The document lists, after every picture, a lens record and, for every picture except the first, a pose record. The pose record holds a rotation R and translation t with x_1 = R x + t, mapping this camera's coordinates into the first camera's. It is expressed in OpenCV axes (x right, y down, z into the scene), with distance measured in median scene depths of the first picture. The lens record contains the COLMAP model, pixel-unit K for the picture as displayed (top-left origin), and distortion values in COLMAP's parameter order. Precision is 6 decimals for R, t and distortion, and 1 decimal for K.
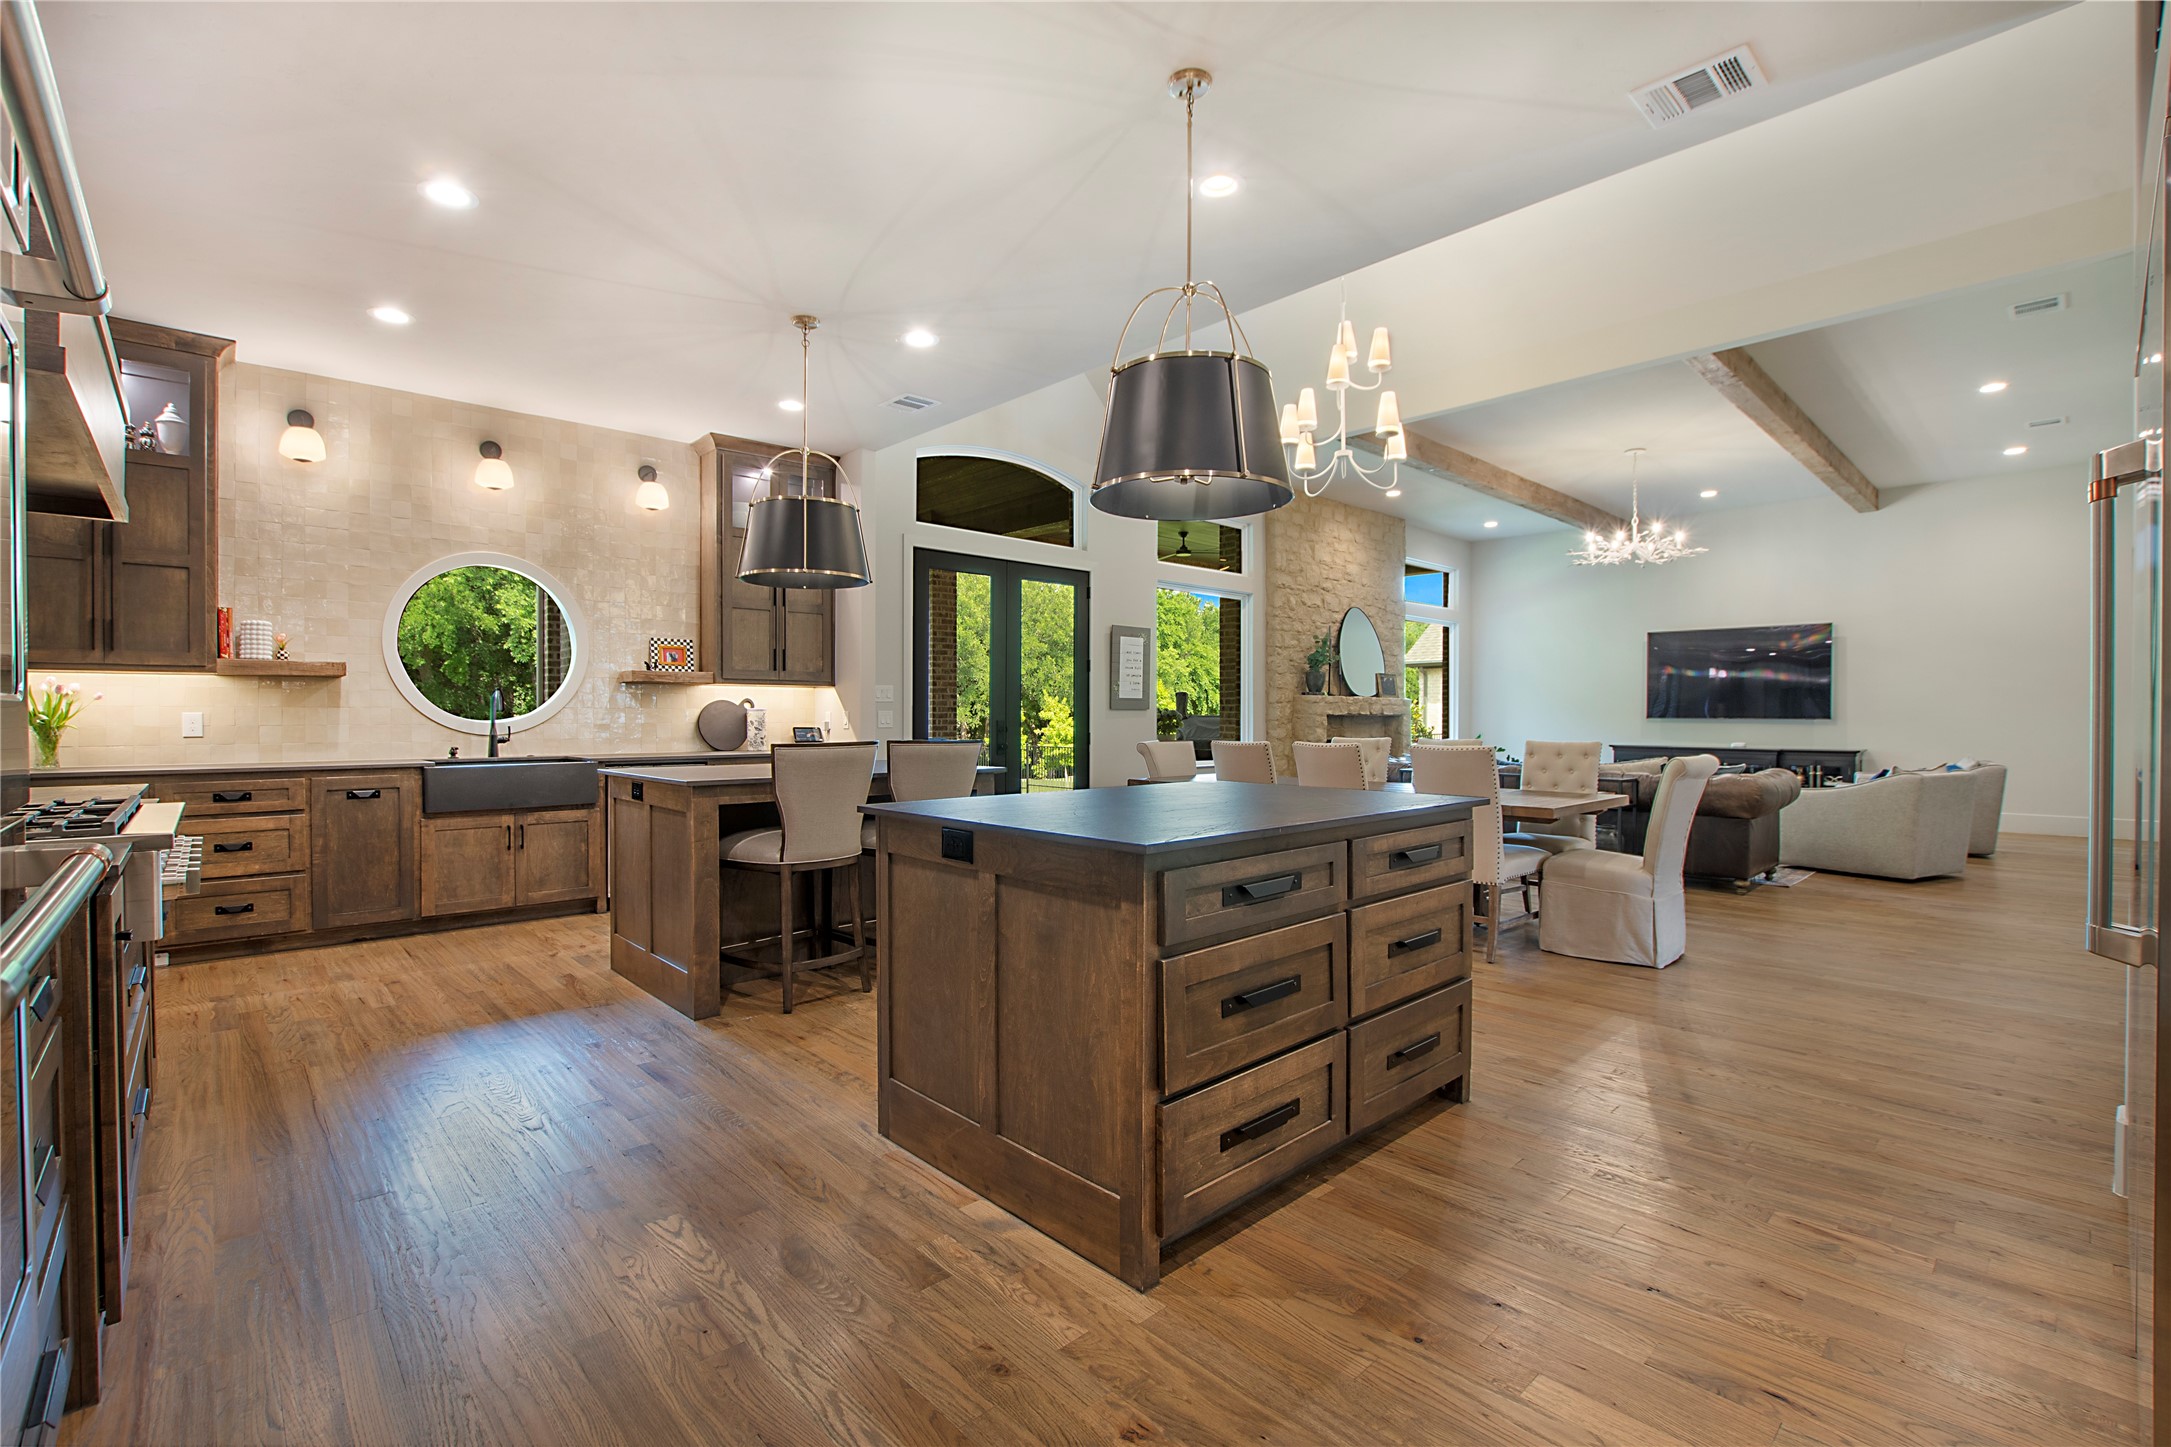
lens RADIAL K [[955.2, 0, 1085.5], [0, 955.2, 723.5], [0, 0, 1]] dist [-0.029244, 0.000351]
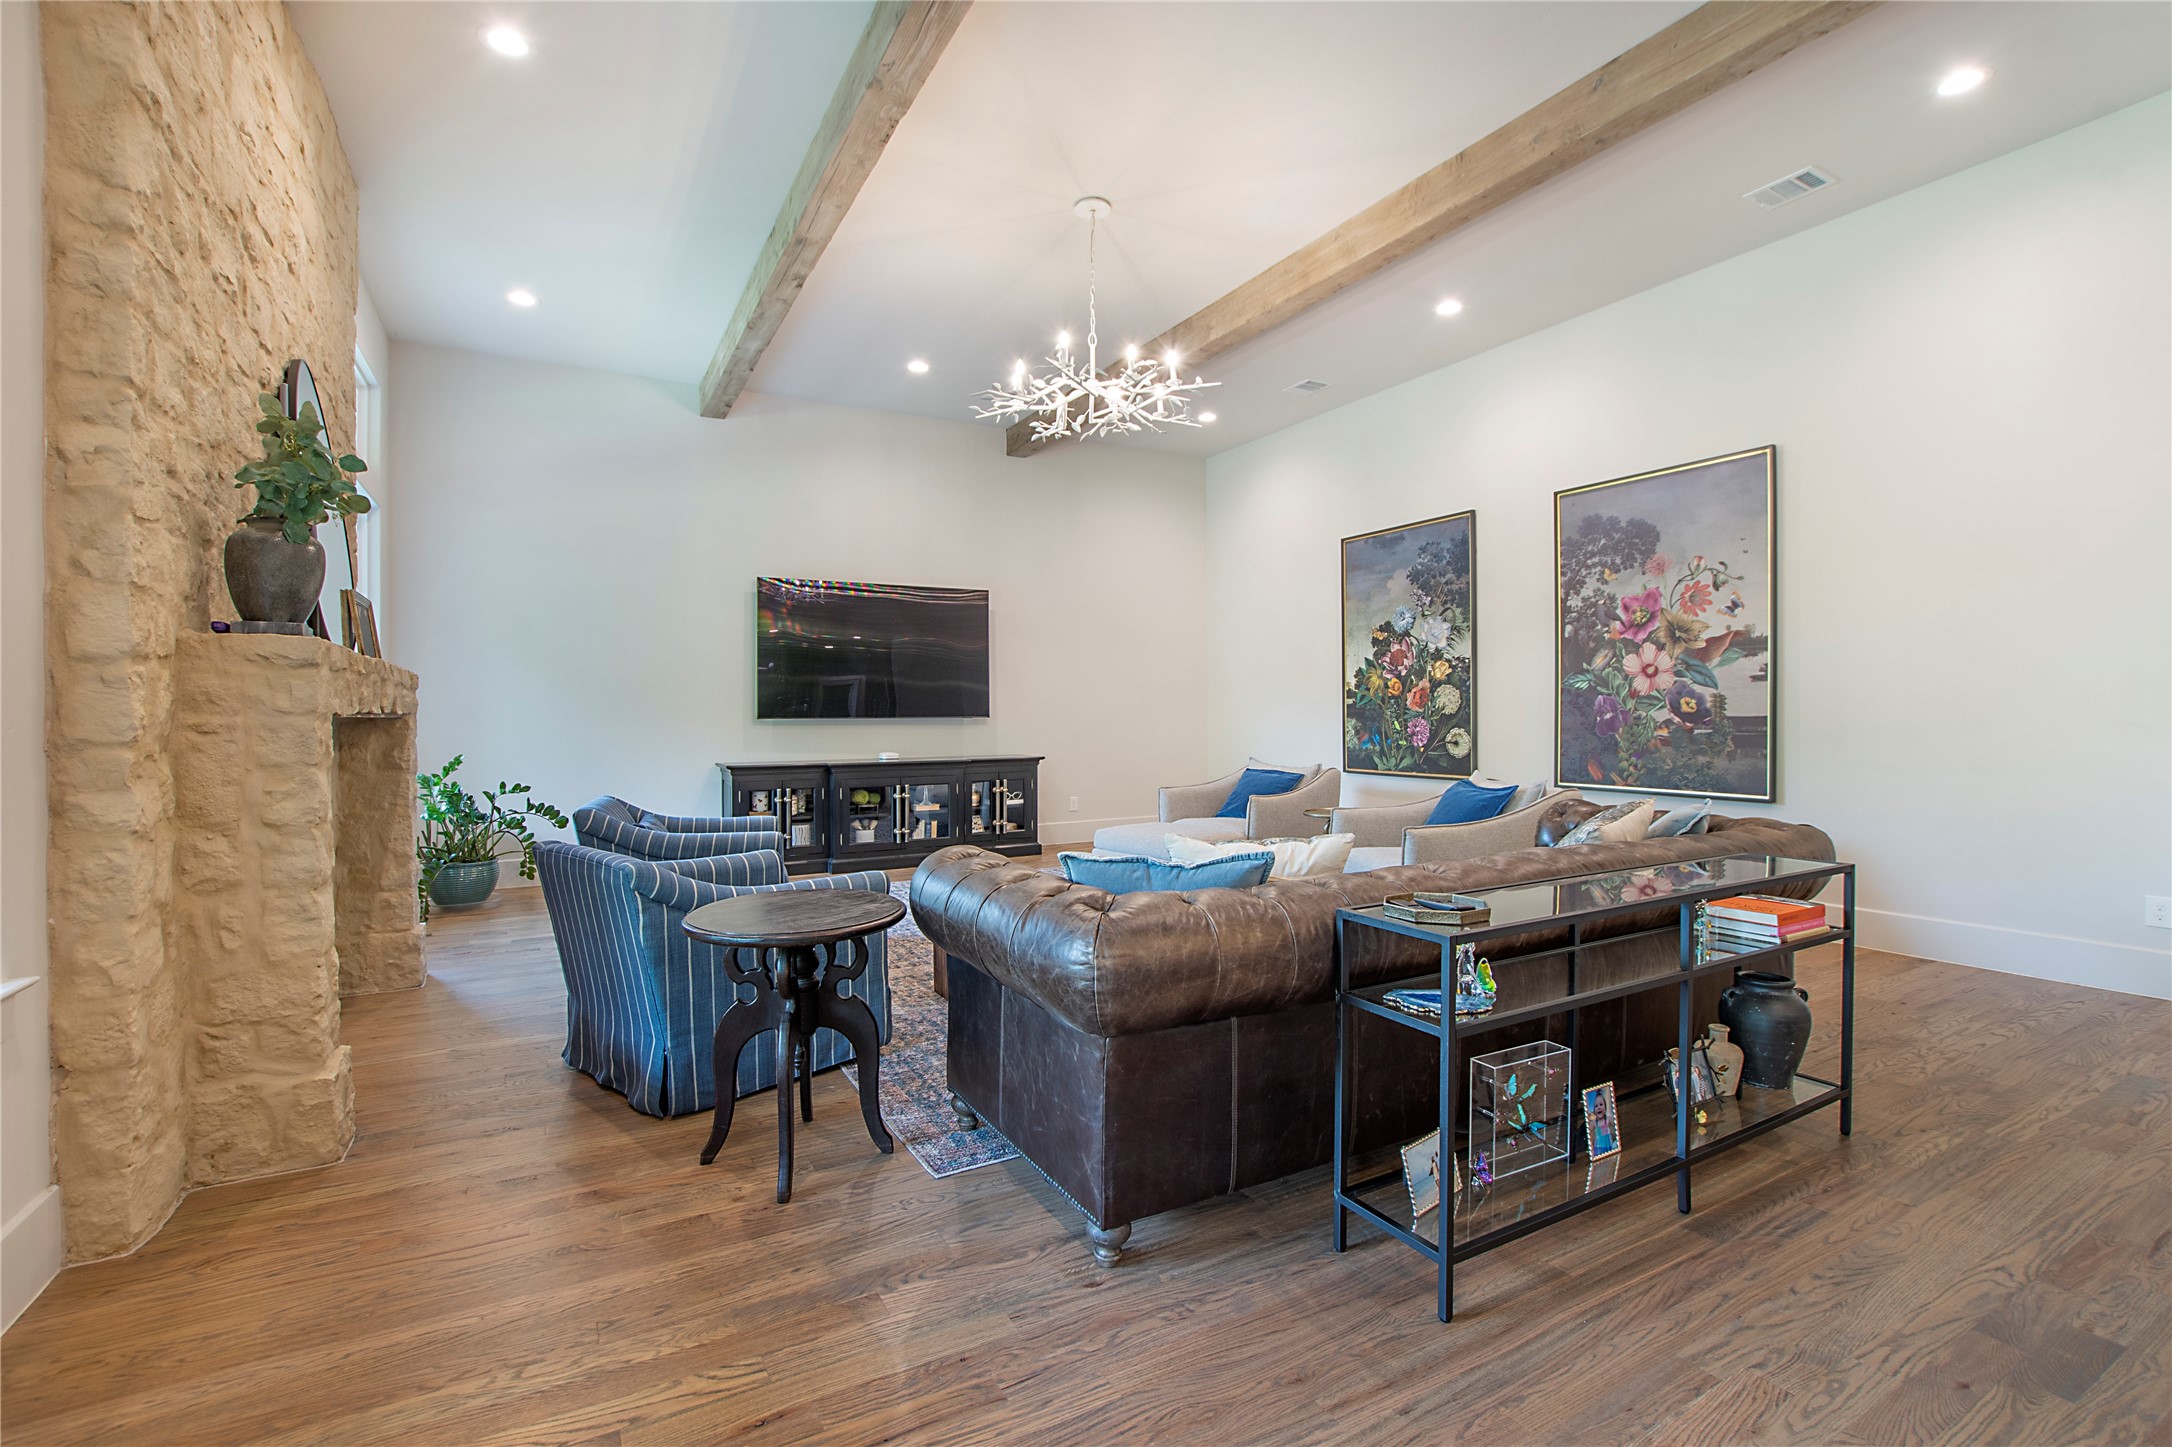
lens RADIAL K [[960.9, 0, 1090.9], [0, 960.9, 725.9], [0, 0, 1]] dist [-0.024598, -0.000714]
pose [[0.229079, -0.017113, 0.973257, 0.077059], [0.016717, 0.999767, 0.013644, -0.010077], [-0.973264, 0.013144, 0.229311, 1.142222]]
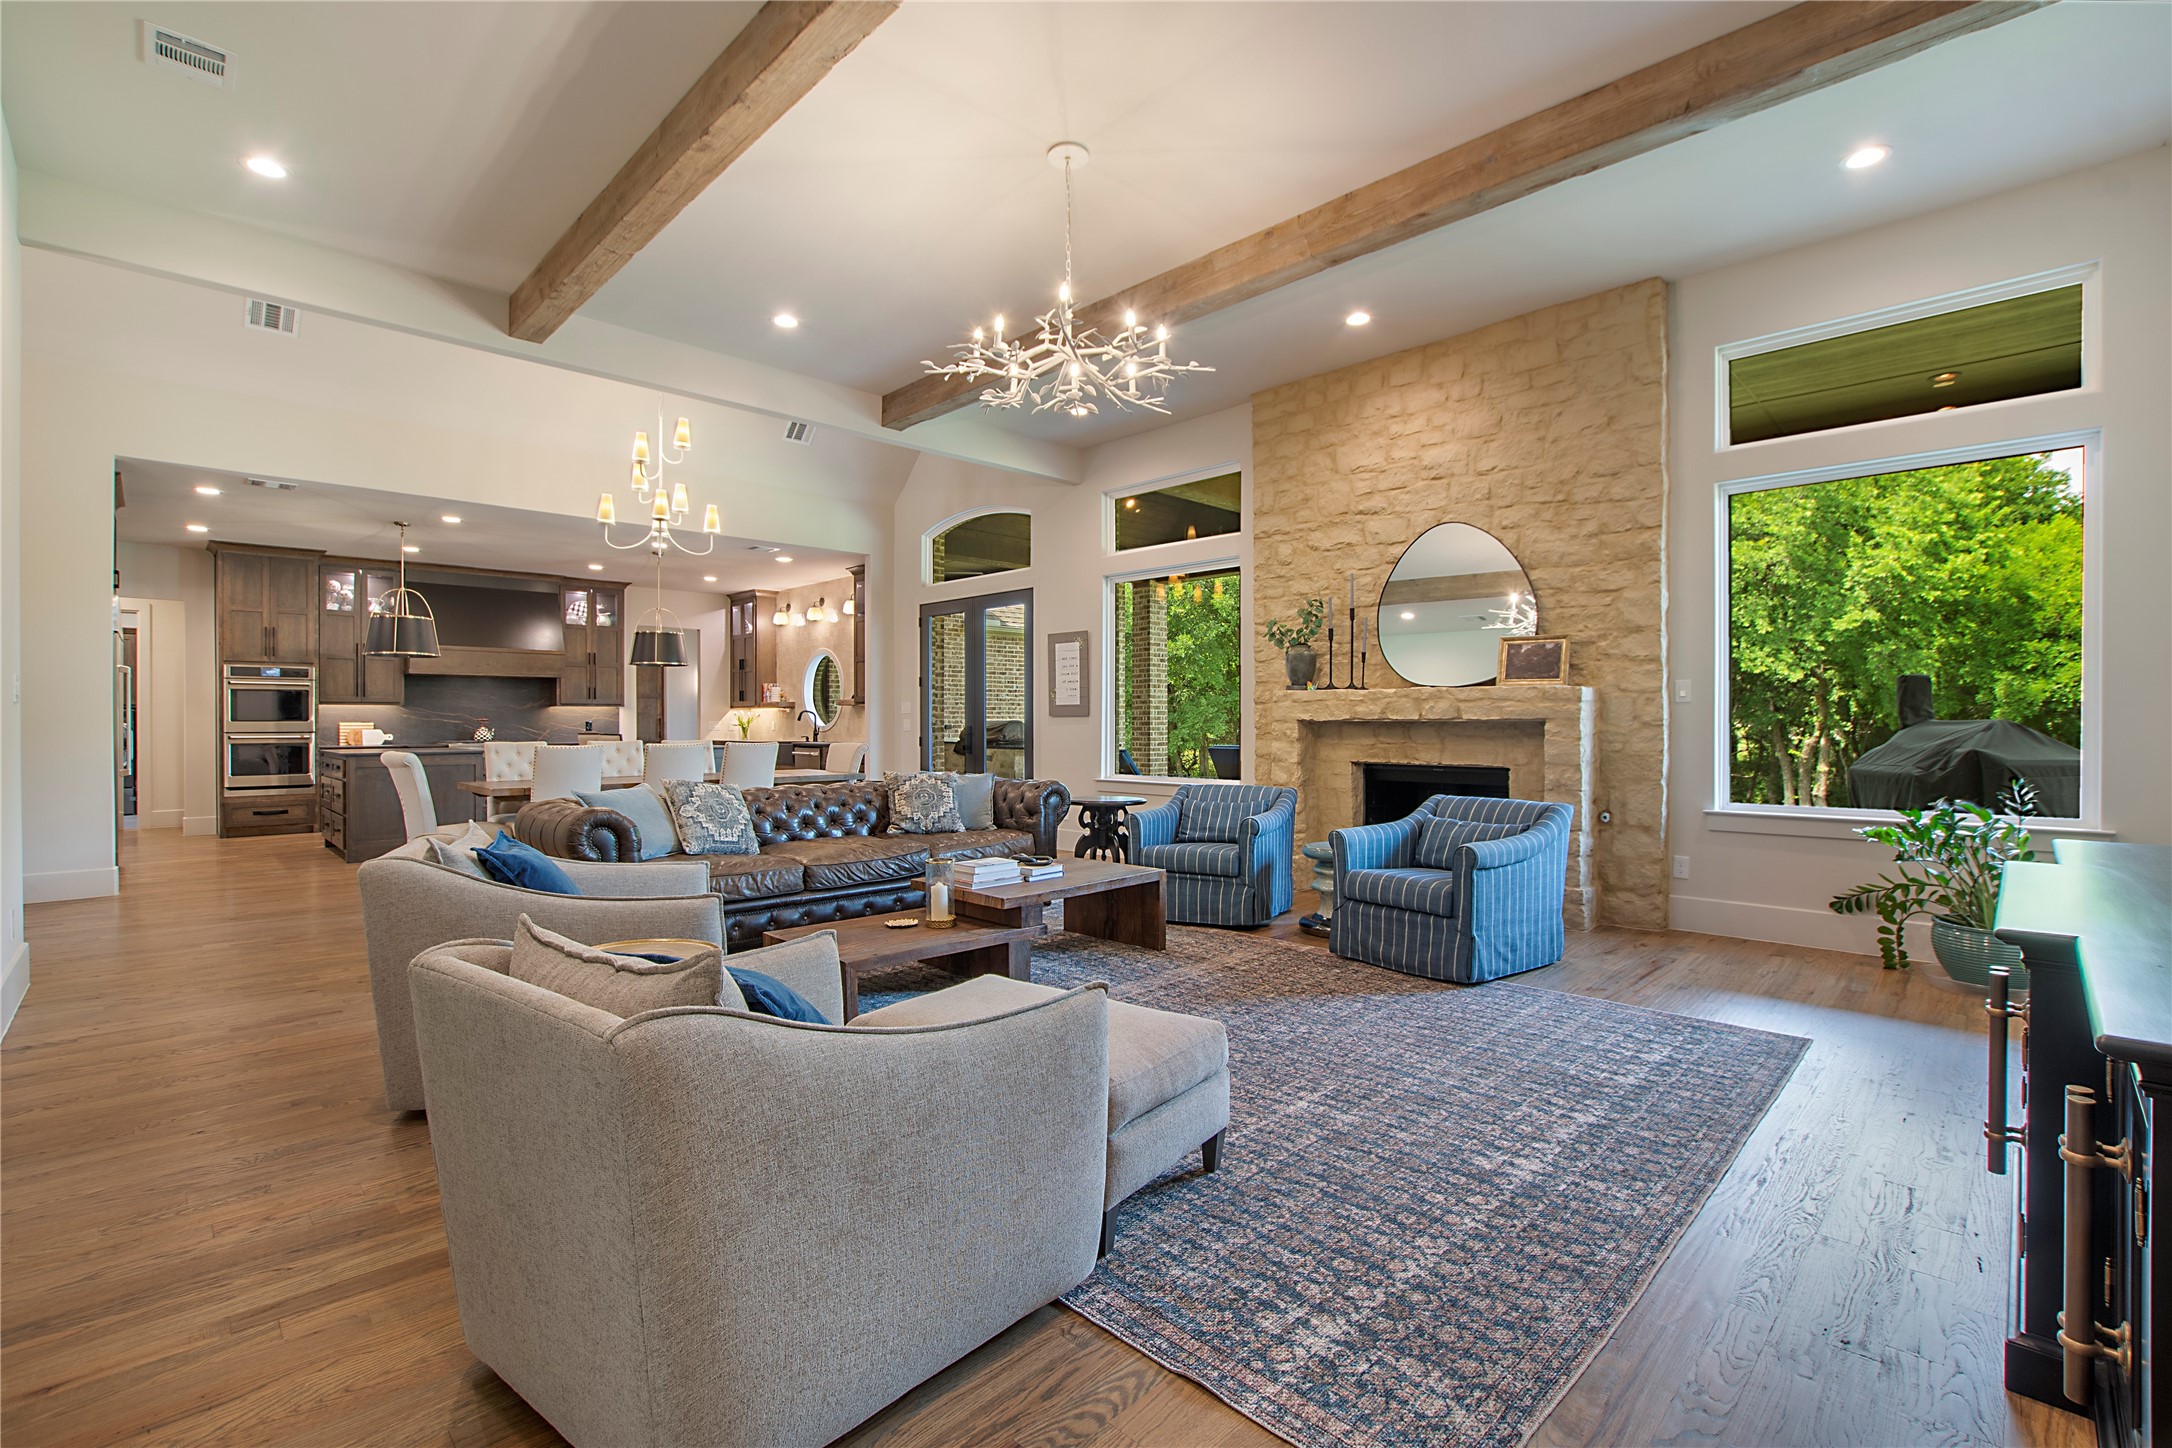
lens RADIAL K [[960.9, 0, 1090.9], [0, 960.9, 726.4], [0, 0, 1]] dist [-0.024598, -0.000714]
pose [[0.038247, 0.003829, -0.999261, 1.372757], [-0.007688, 0.999964, 0.003538, -0.010401], [0.999239, 0.007547, 0.038275, 1.298971]]
